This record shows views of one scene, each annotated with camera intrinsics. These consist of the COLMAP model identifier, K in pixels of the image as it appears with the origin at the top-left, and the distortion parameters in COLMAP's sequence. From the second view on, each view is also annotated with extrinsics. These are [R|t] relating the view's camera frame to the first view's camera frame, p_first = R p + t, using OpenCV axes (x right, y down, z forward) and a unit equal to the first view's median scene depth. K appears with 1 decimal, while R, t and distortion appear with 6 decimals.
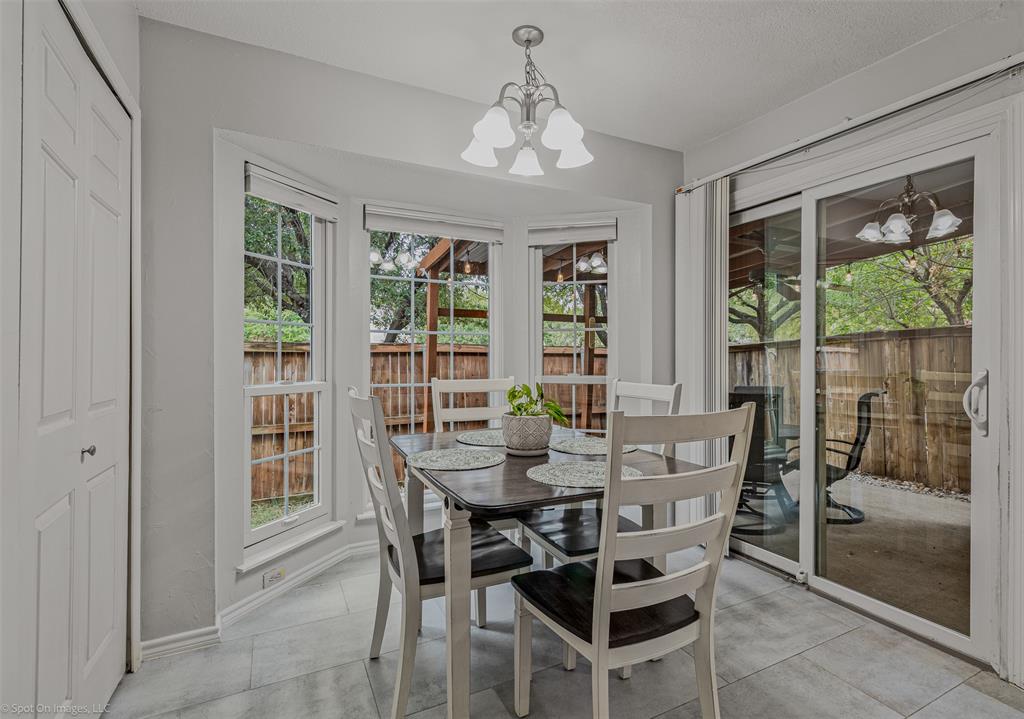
lens RADIAL K [[504.8, 0, 511.0], [0, 504.8, 358.8], [0, 0, 1]] dist [0.003560, 0.000377]
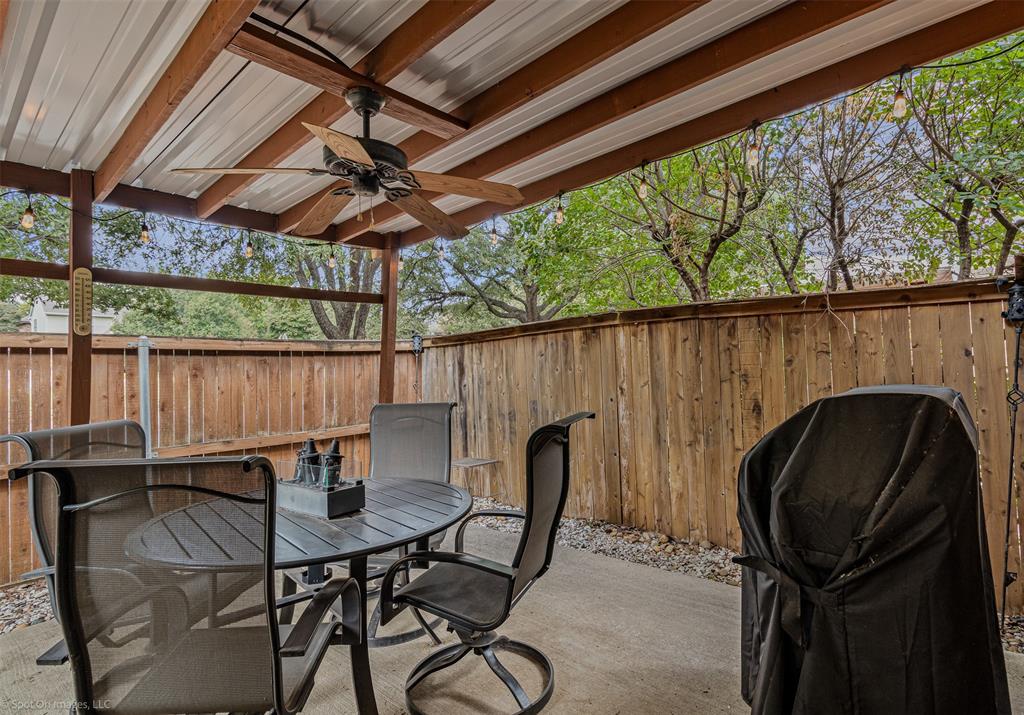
lens RADIAL K [[529.1, 0, 511.7], [0, 529.1, 357.1], [0, 0, 1]] dist [-0.001904, -0.000042]
pose [[0.928286, -0.010017, 0.371732, 0.347081], [0.012119, 0.999921, -0.003320, 0.007048], [-0.371670, 0.007587, 0.928334, 0.400568]]
